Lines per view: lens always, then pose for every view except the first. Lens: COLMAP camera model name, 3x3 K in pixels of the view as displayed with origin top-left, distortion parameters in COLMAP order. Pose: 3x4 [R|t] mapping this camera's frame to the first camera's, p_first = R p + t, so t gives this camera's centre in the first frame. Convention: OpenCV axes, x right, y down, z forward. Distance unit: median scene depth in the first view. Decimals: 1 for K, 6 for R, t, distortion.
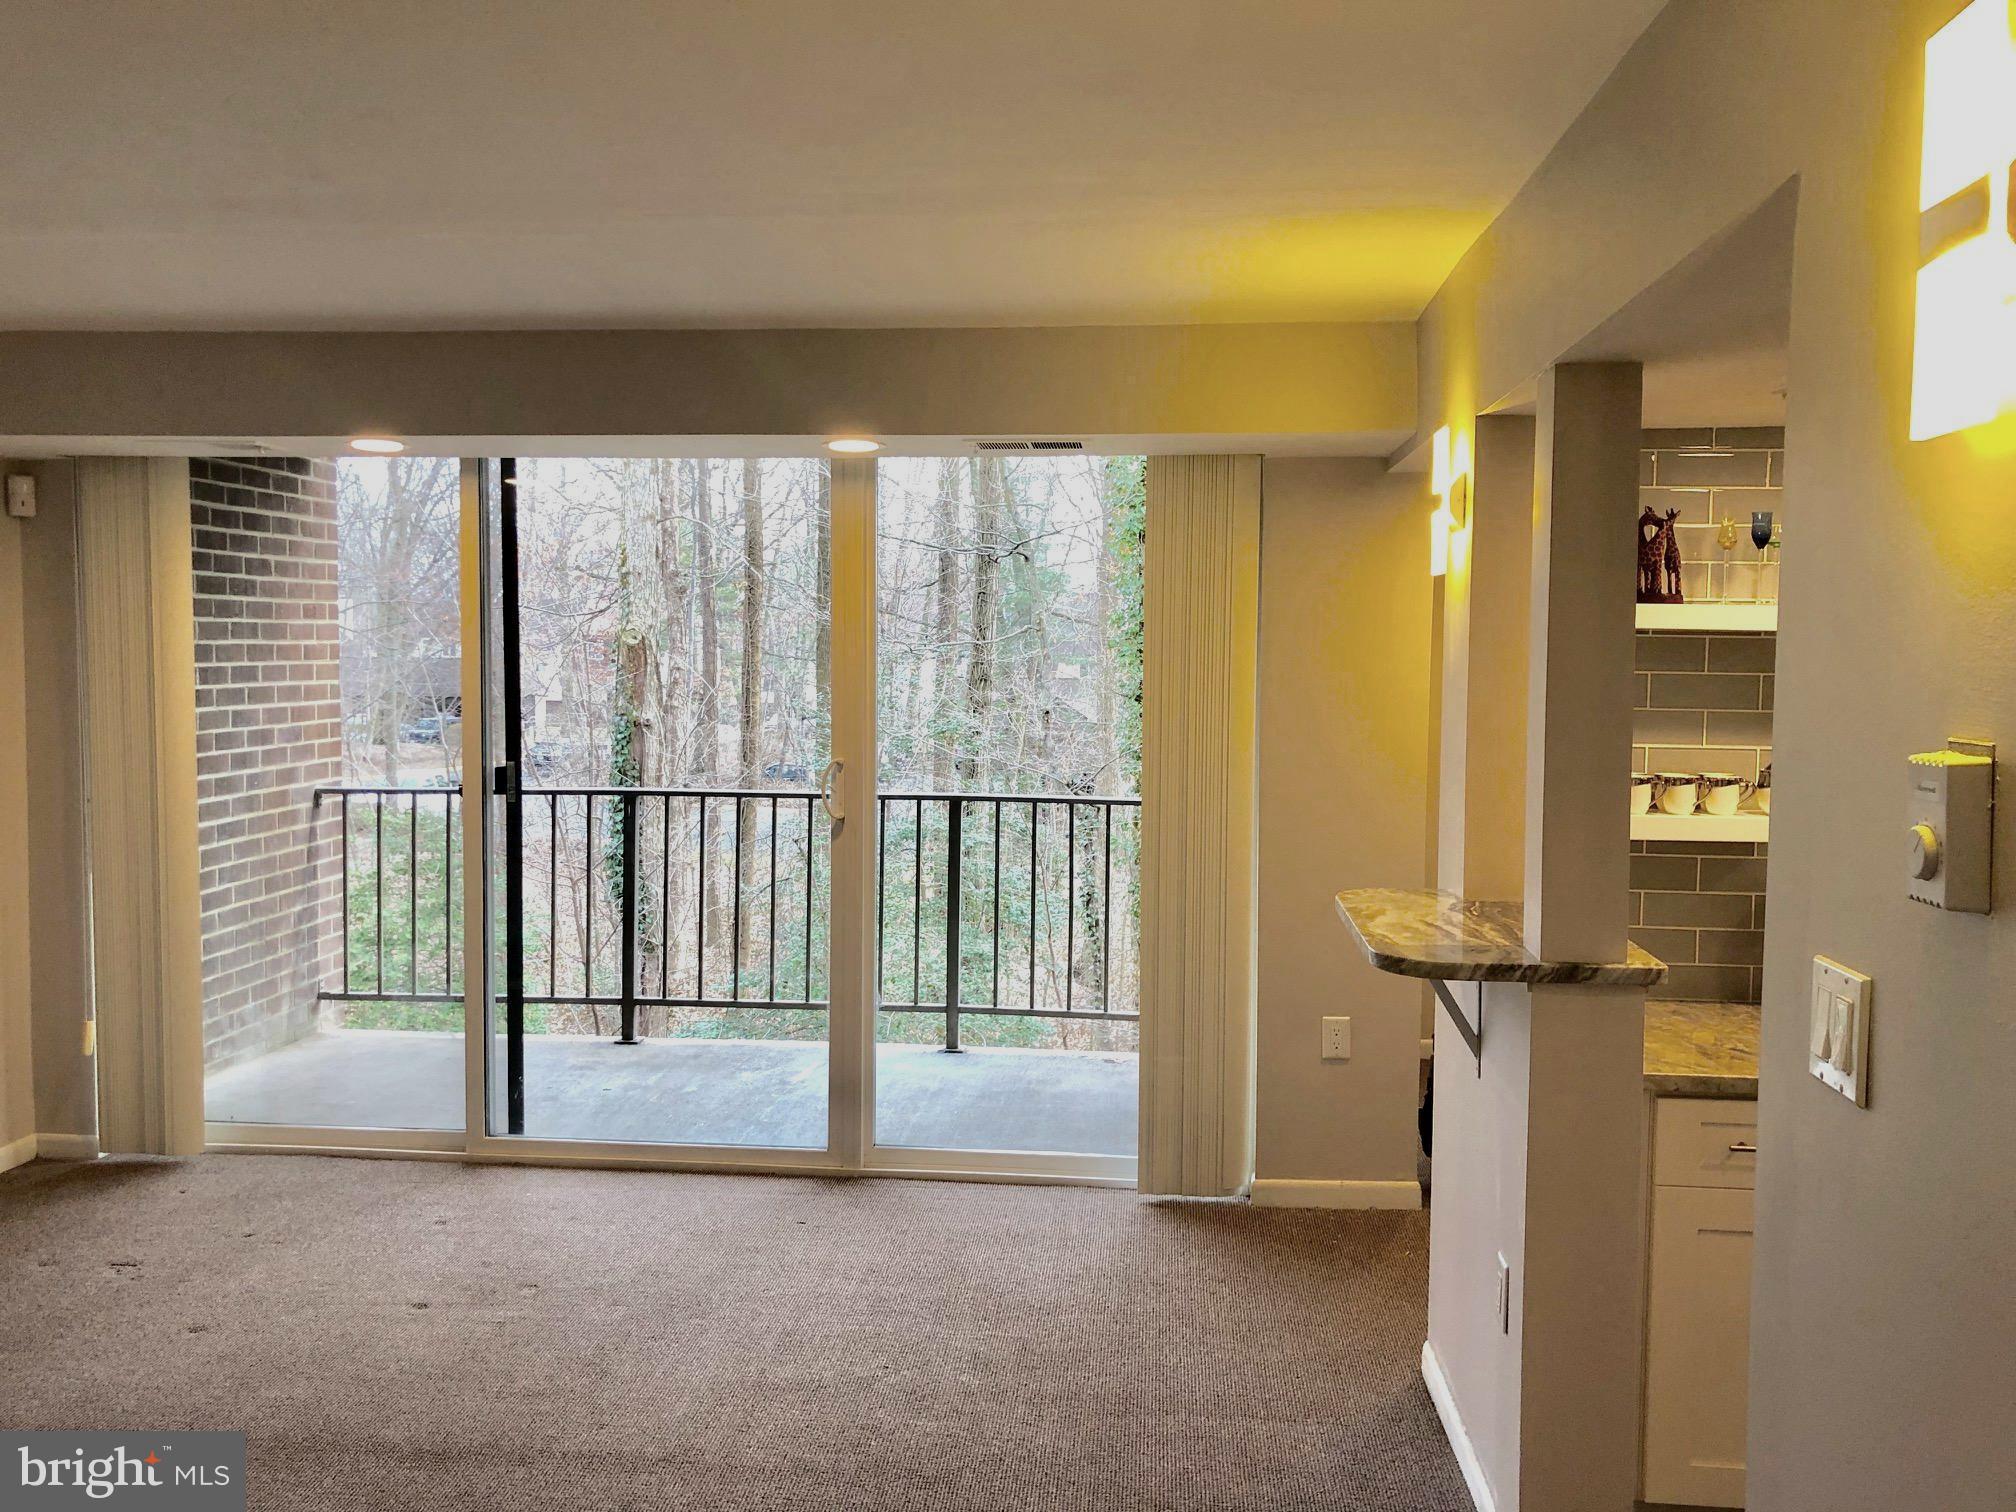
lens RADIAL K [[1663.1, 0, 1008.0], [0, 1663.1, 756.0], [0, 0, 1]] dist [0.013453, 0.002074]
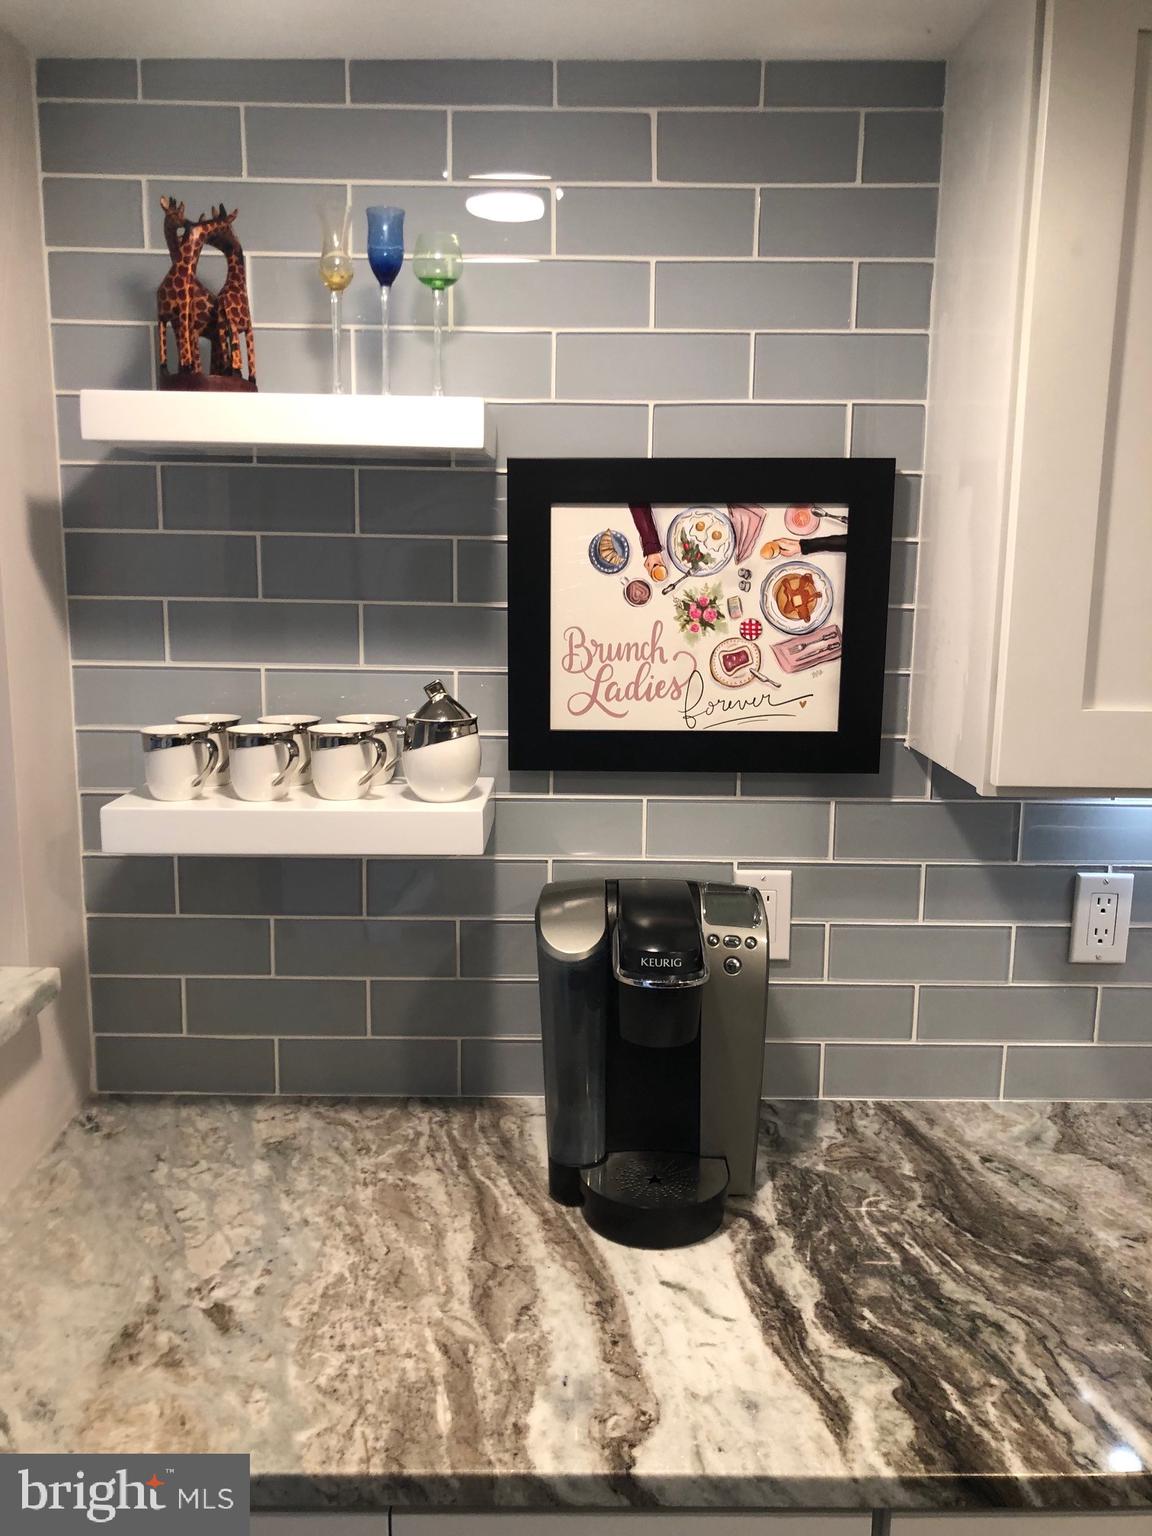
lens RADIAL K [[1258.9, 0, 574.0], [0, 1258.9, 754.1], [0, 0, 1]] dist [0.058733, -0.083465]
pose [[0.995955, -0.009896, 0.089302, 0.468603], [0.000776, 0.994826, 0.101587, -0.021126], [-0.089845, -0.101107, 0.990810, 0.589506]]
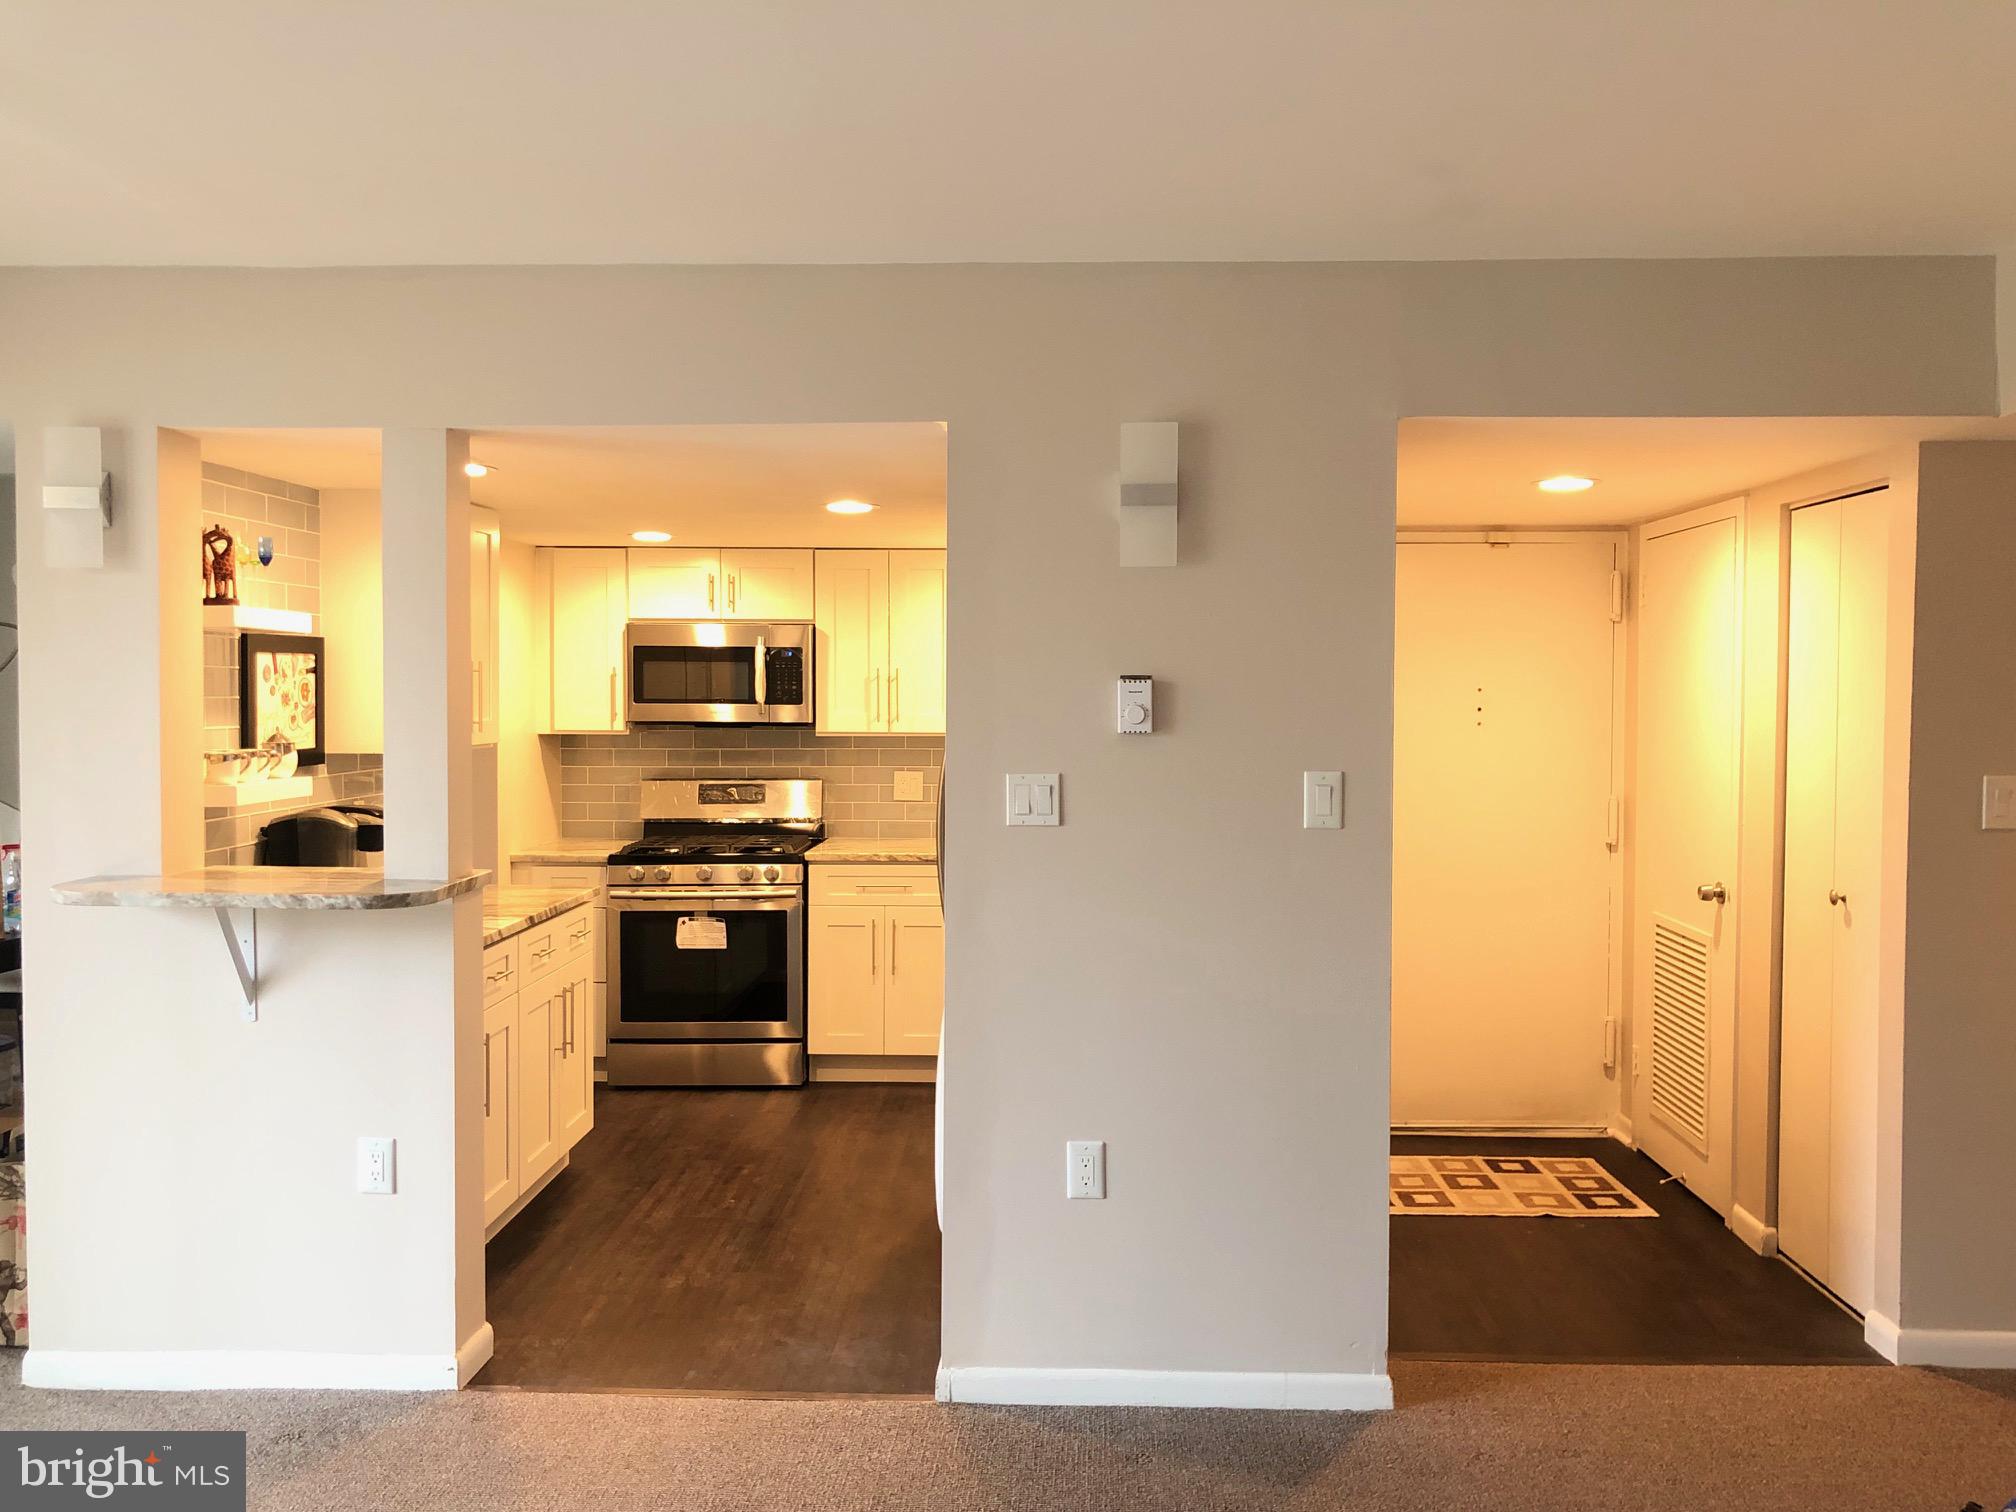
lens RADIAL K [[1663.1, 0, 1008.0], [0, 1663.1, 756.0], [0, 0, 1]] dist [0.013453, 0.002074]
pose [[-0.056542, -0.045922, 0.997344, -0.837518], [0.057409, 0.997139, 0.049167, -0.011983], [-0.996748, 0.060037, -0.053744, 0.513070]]
